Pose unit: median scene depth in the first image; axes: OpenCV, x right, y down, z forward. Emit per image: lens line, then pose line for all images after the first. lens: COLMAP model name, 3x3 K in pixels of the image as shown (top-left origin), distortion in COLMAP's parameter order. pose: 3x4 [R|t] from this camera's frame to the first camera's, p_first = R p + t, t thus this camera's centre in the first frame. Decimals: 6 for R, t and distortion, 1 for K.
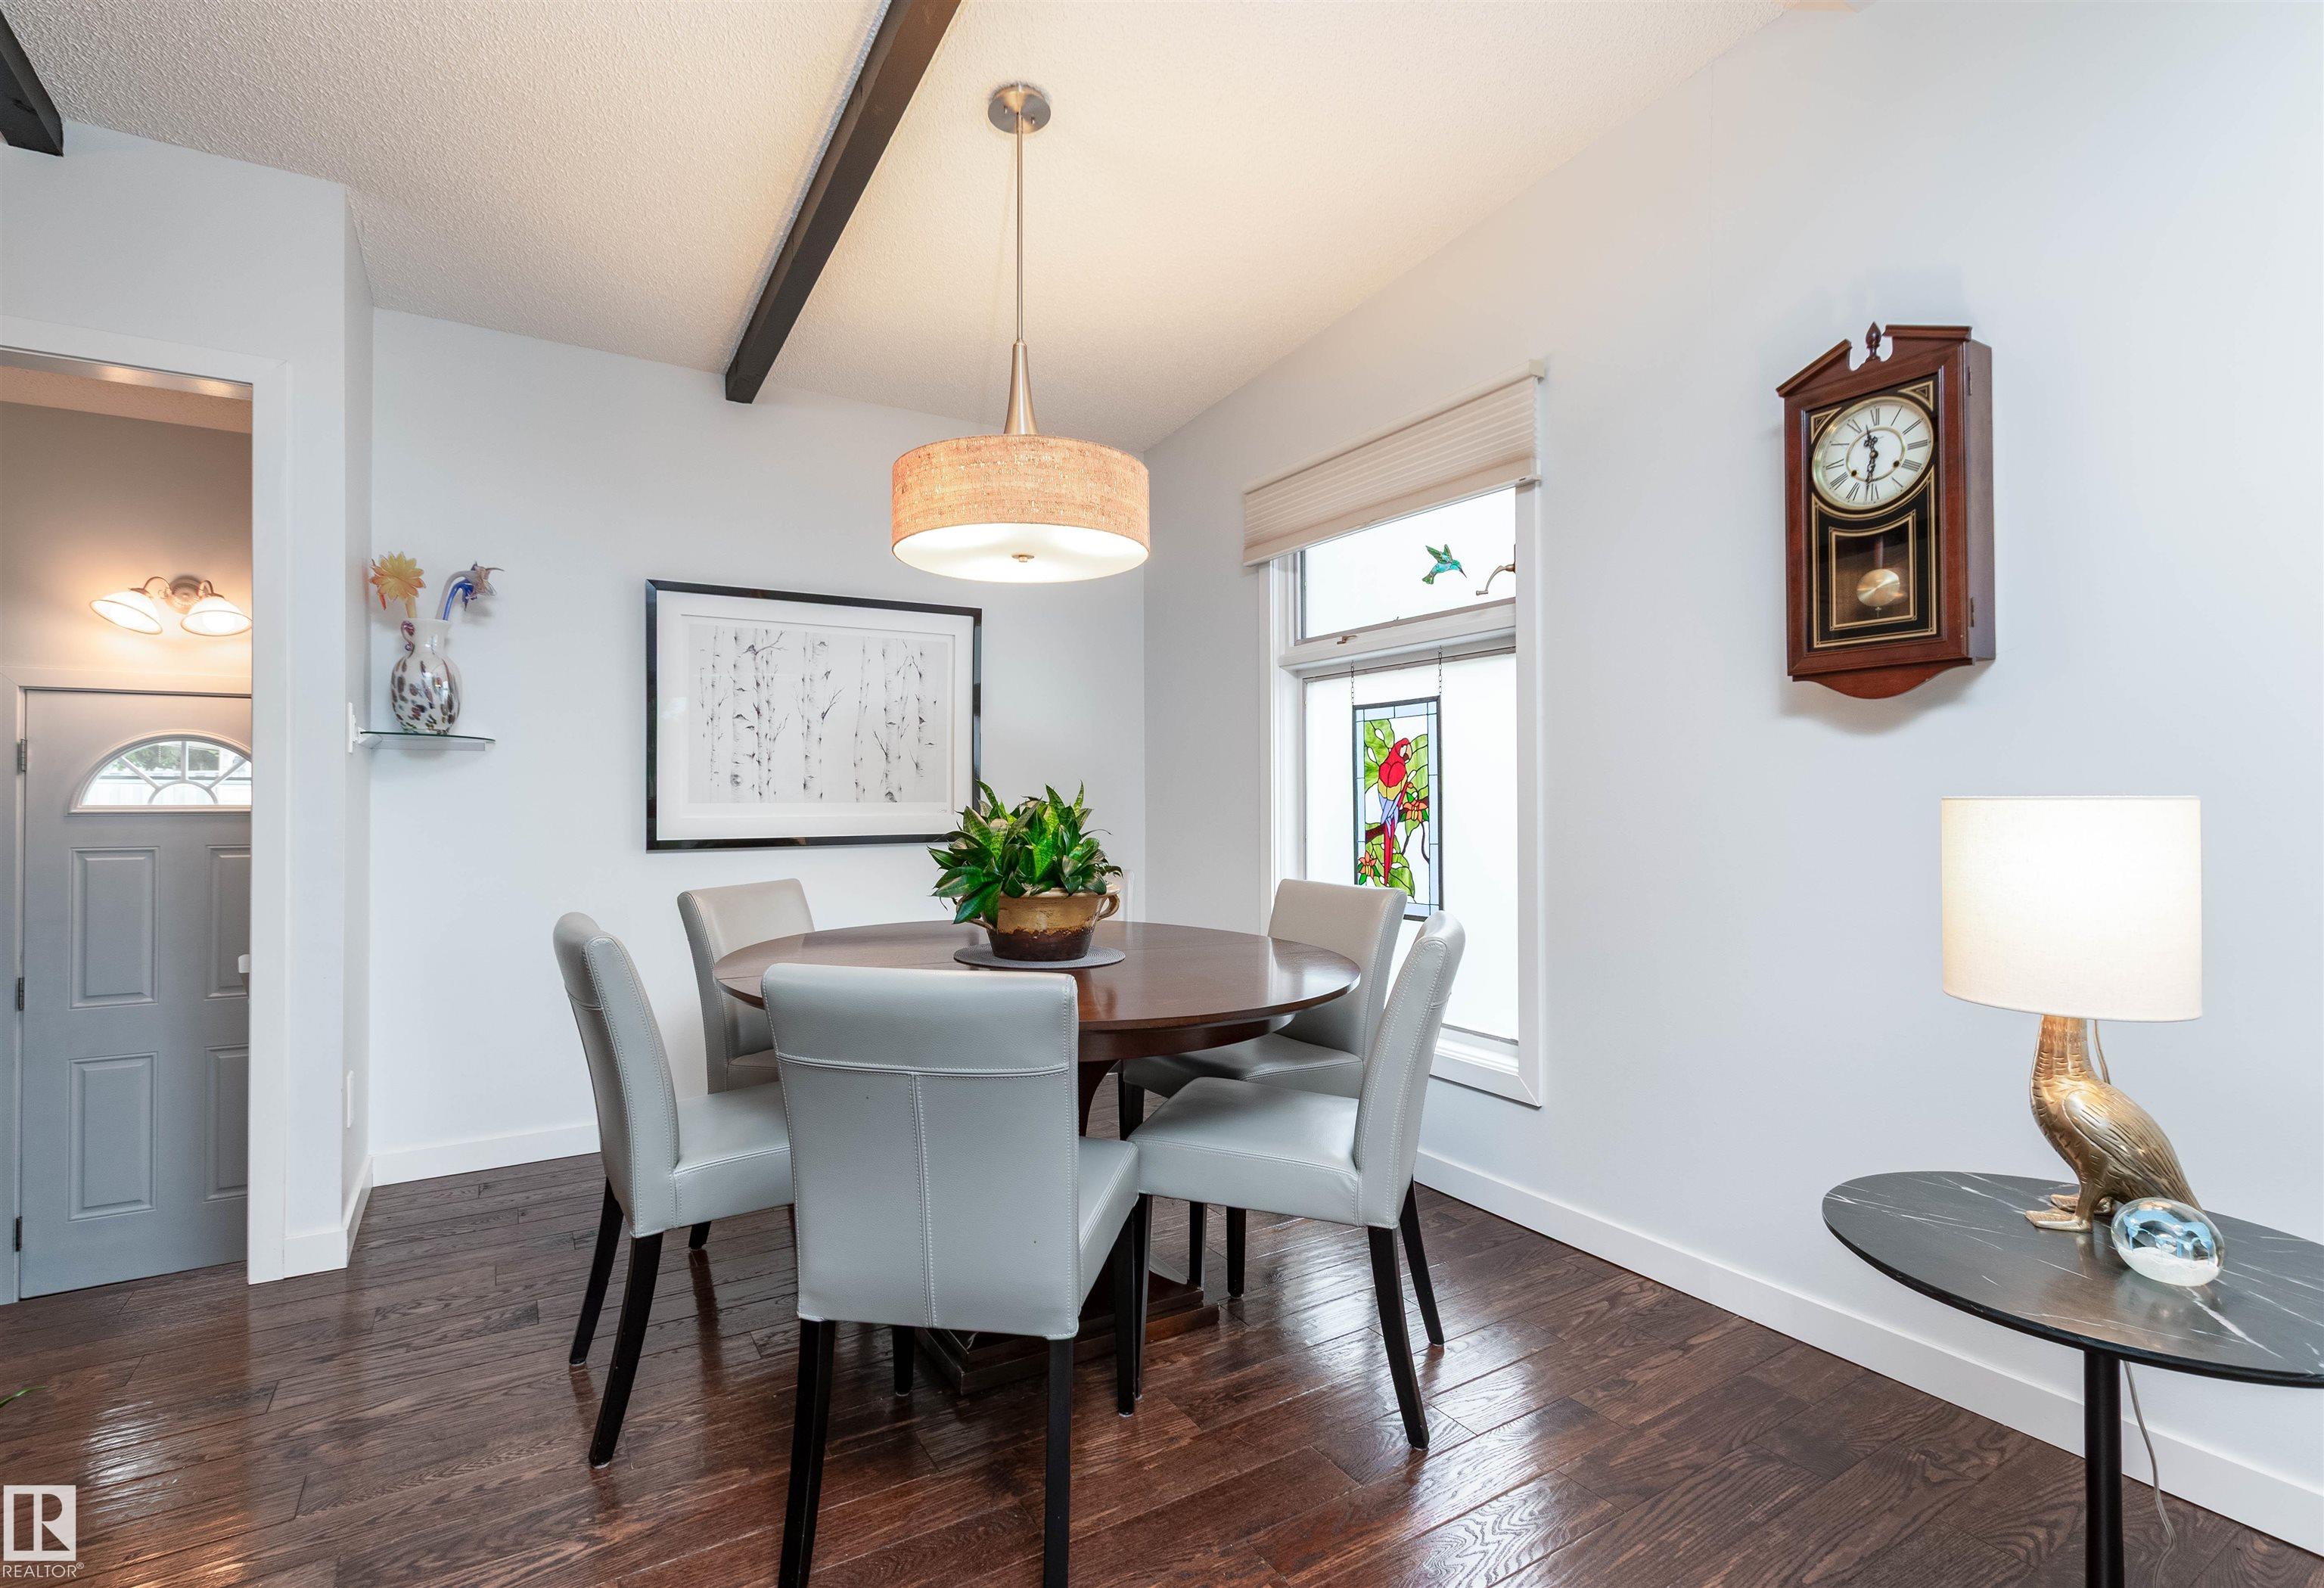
lens RADIAL K [[1065.6, 0, 1162.0], [0, 1065.6, 794.0], [0, 0, 1]] dist [-0.003255, -0.000311]
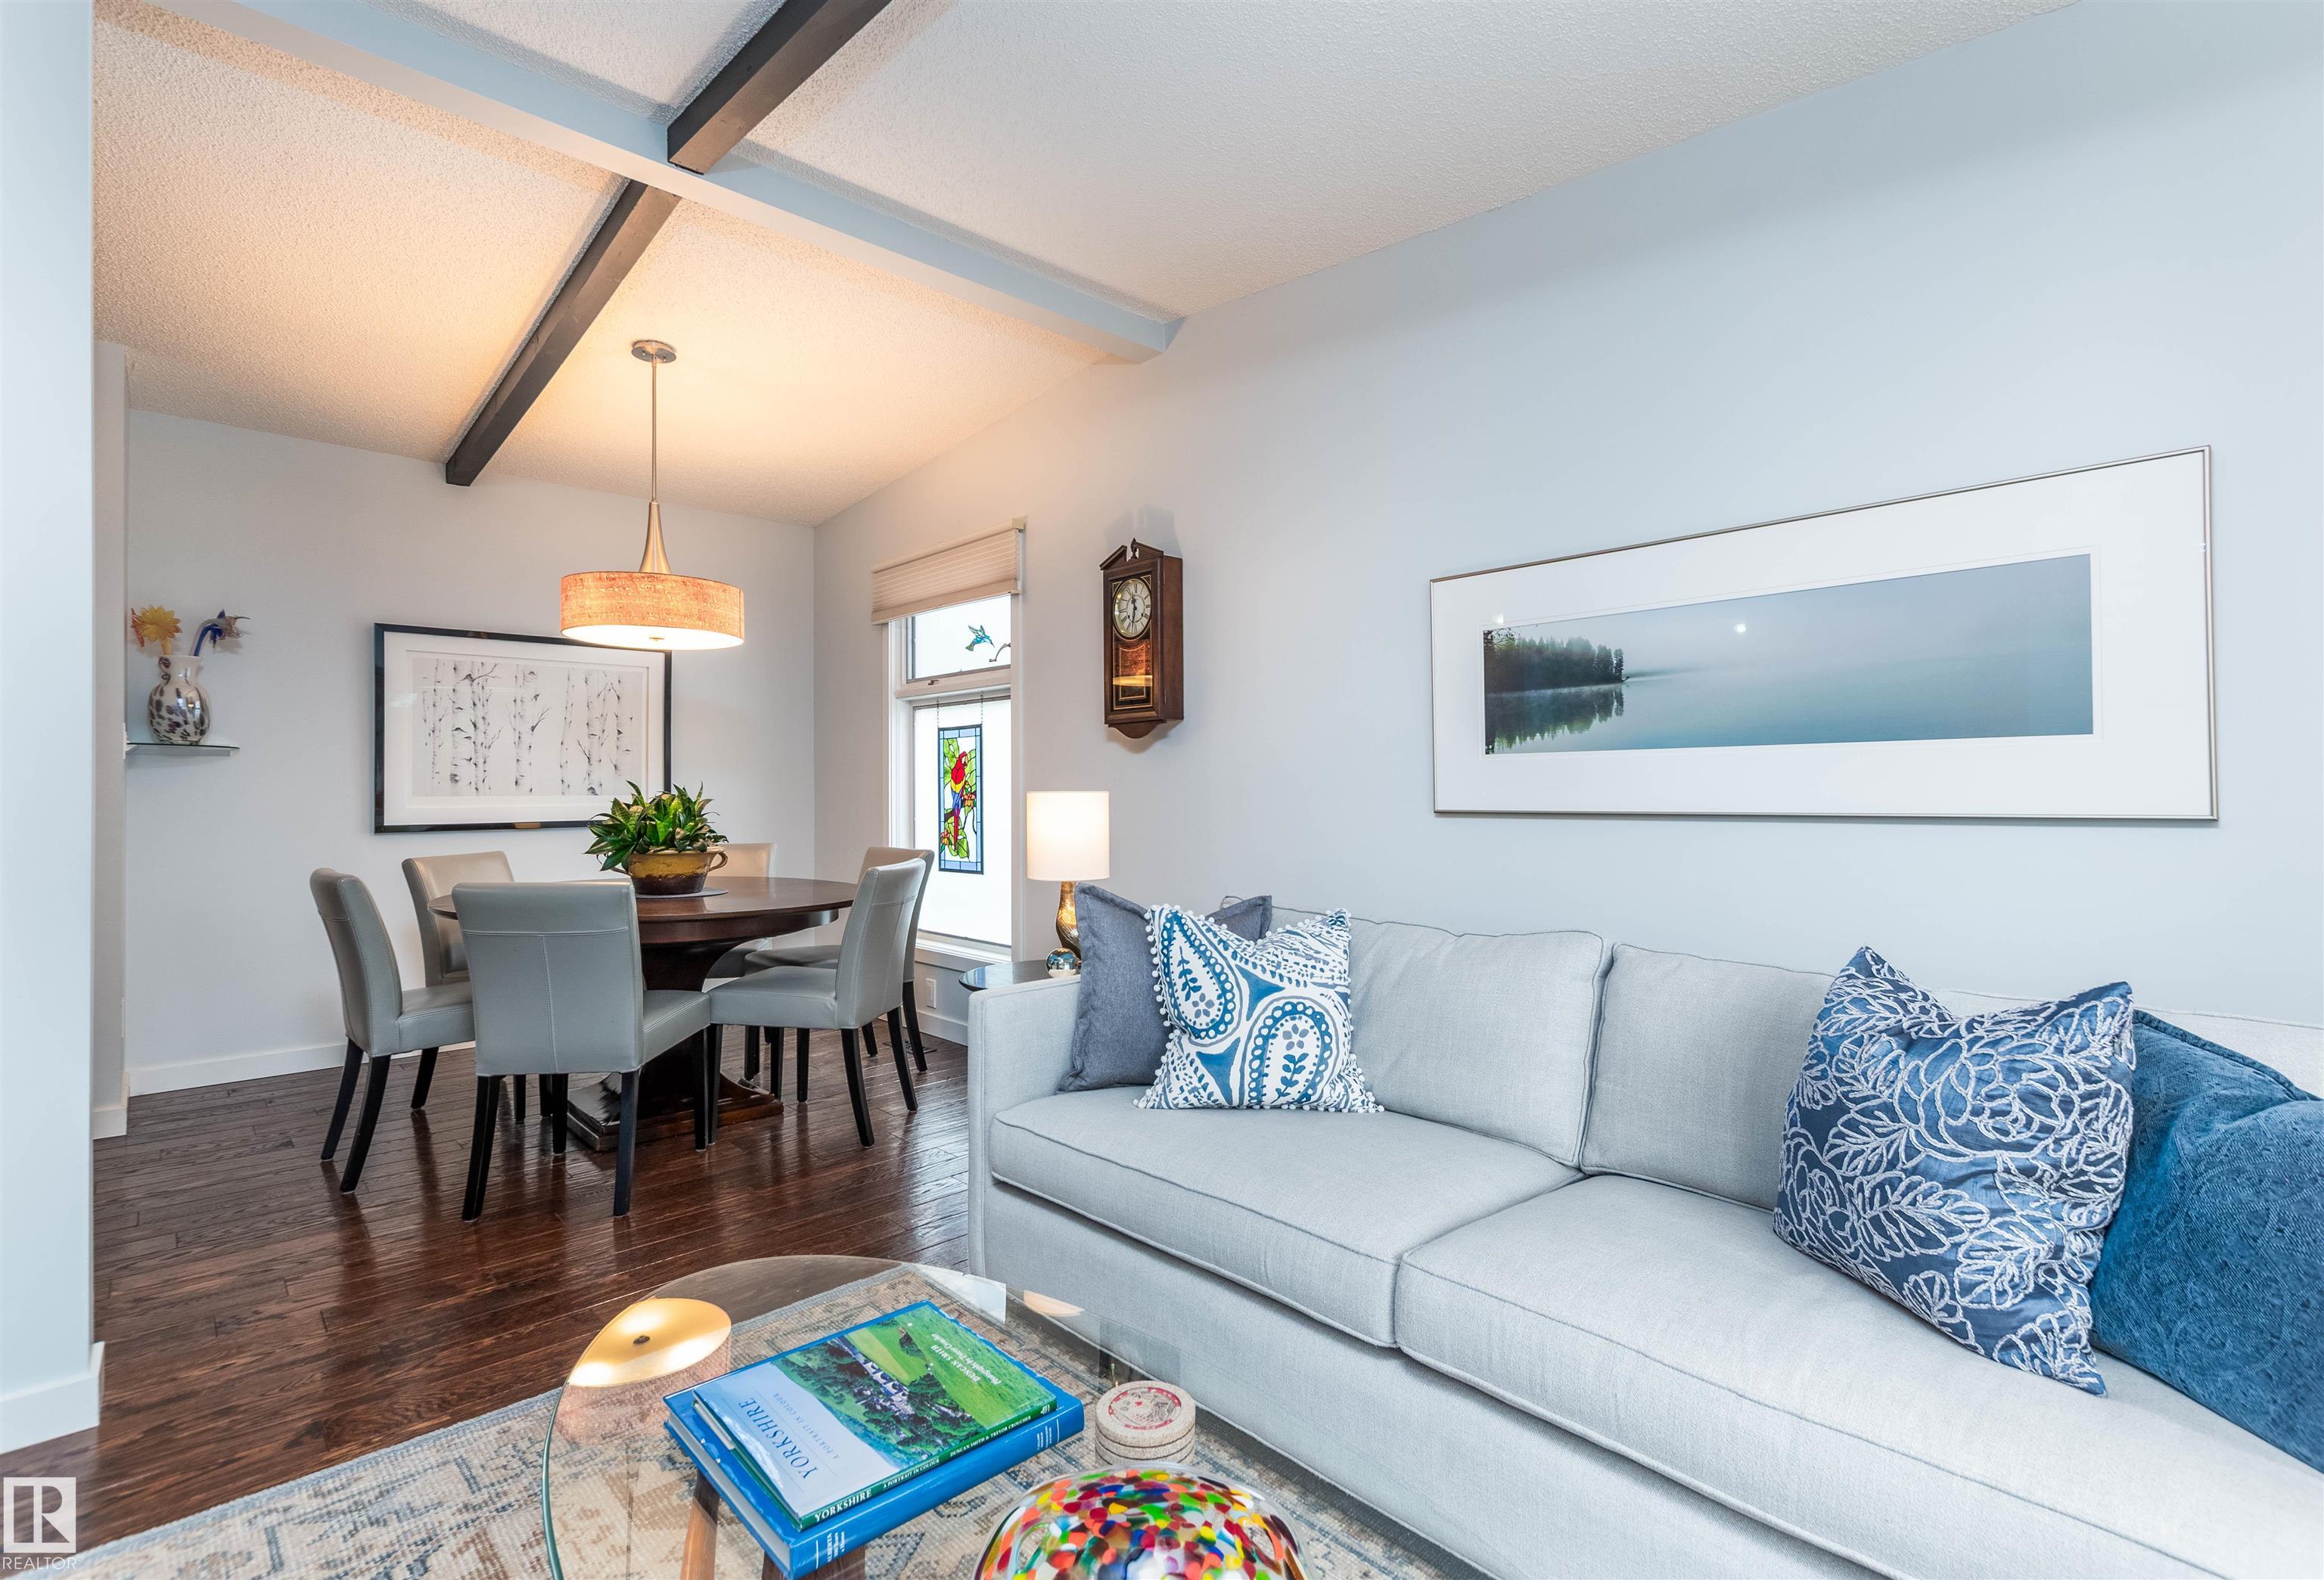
lens RADIAL K [[1062.3, 0, 1215.6], [0, 1062.3, 781.2], [0, 0, 1]] dist [0.014607, -0.009684]
pose [[0.975217, -0.000200, 0.221248, 0.252885], [0.001345, 0.999986, -0.005022, -0.002851], [-0.221244, 0.005195, 0.975205, -0.552784]]
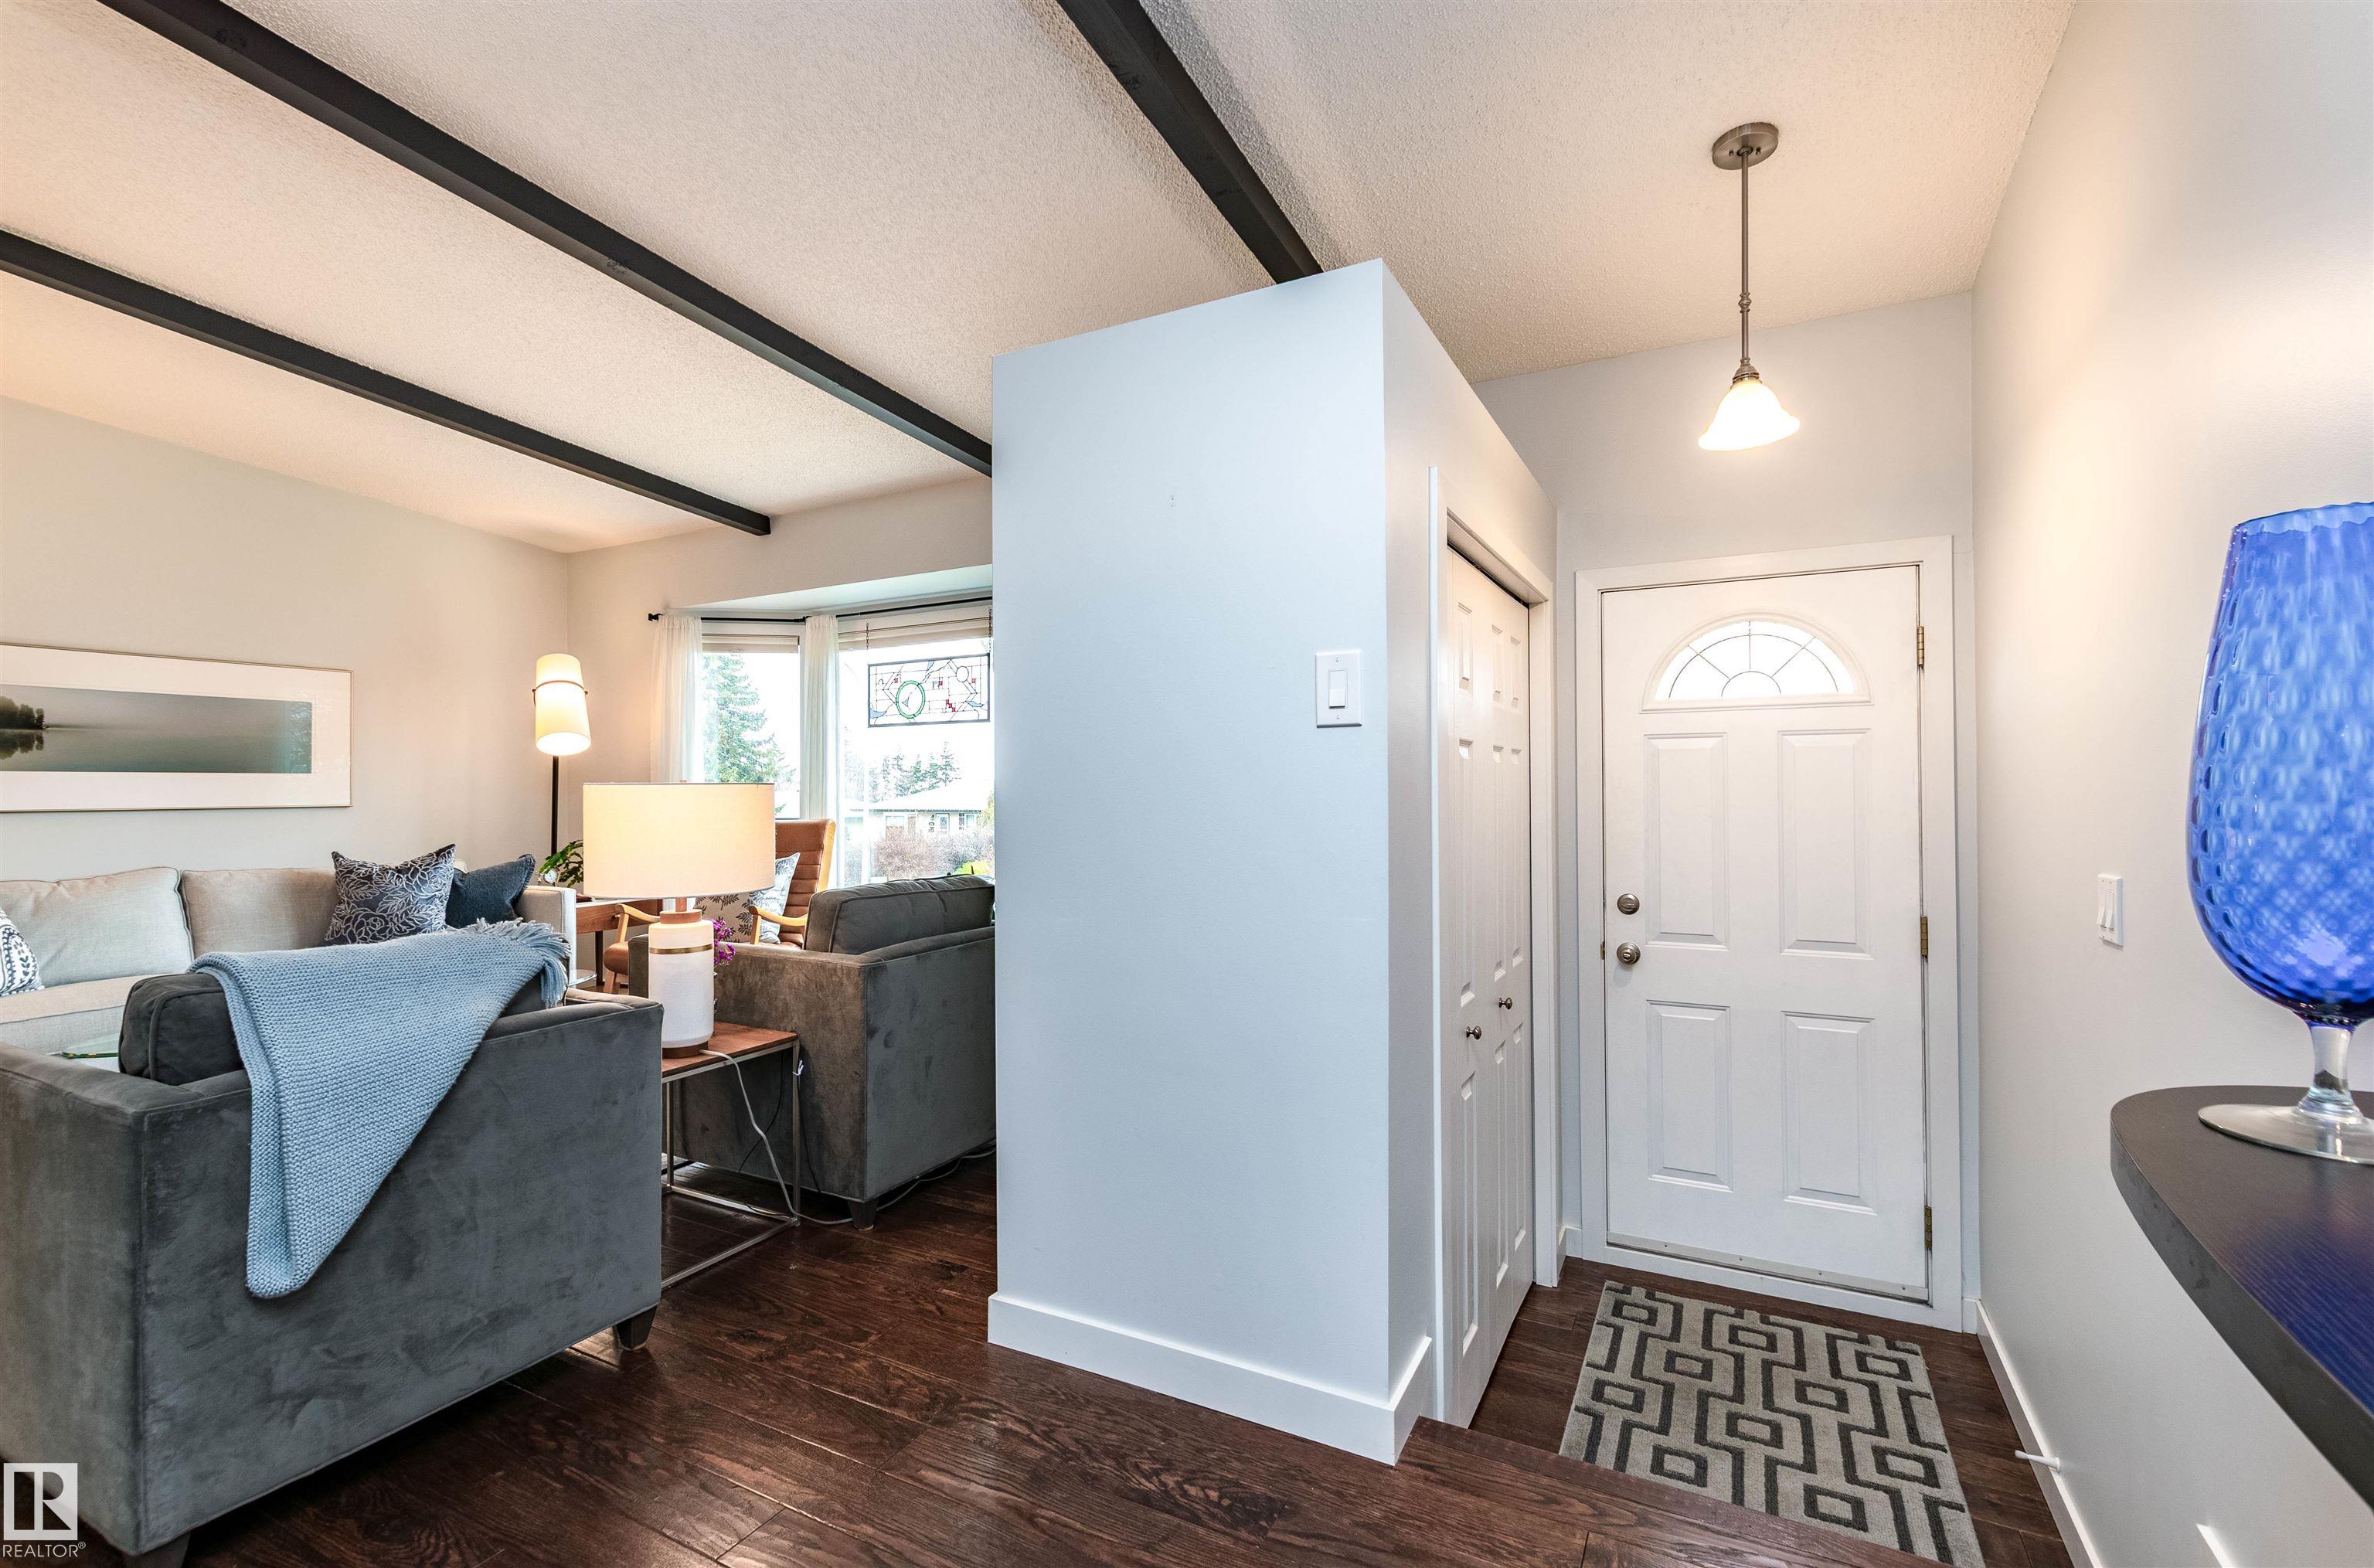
lens RADIAL K [[1042.5, 0, 1192.8], [0, 1042.5, 774.1], [0, 0, 1]] dist [-0.000365, -0.001536]
pose [[-0.507381, 0.022781, 0.861420, -1.123038], [0.007565, 0.999730, -0.021983, 0.011910], [-0.861688, -0.004637, -0.507417, -0.393888]]
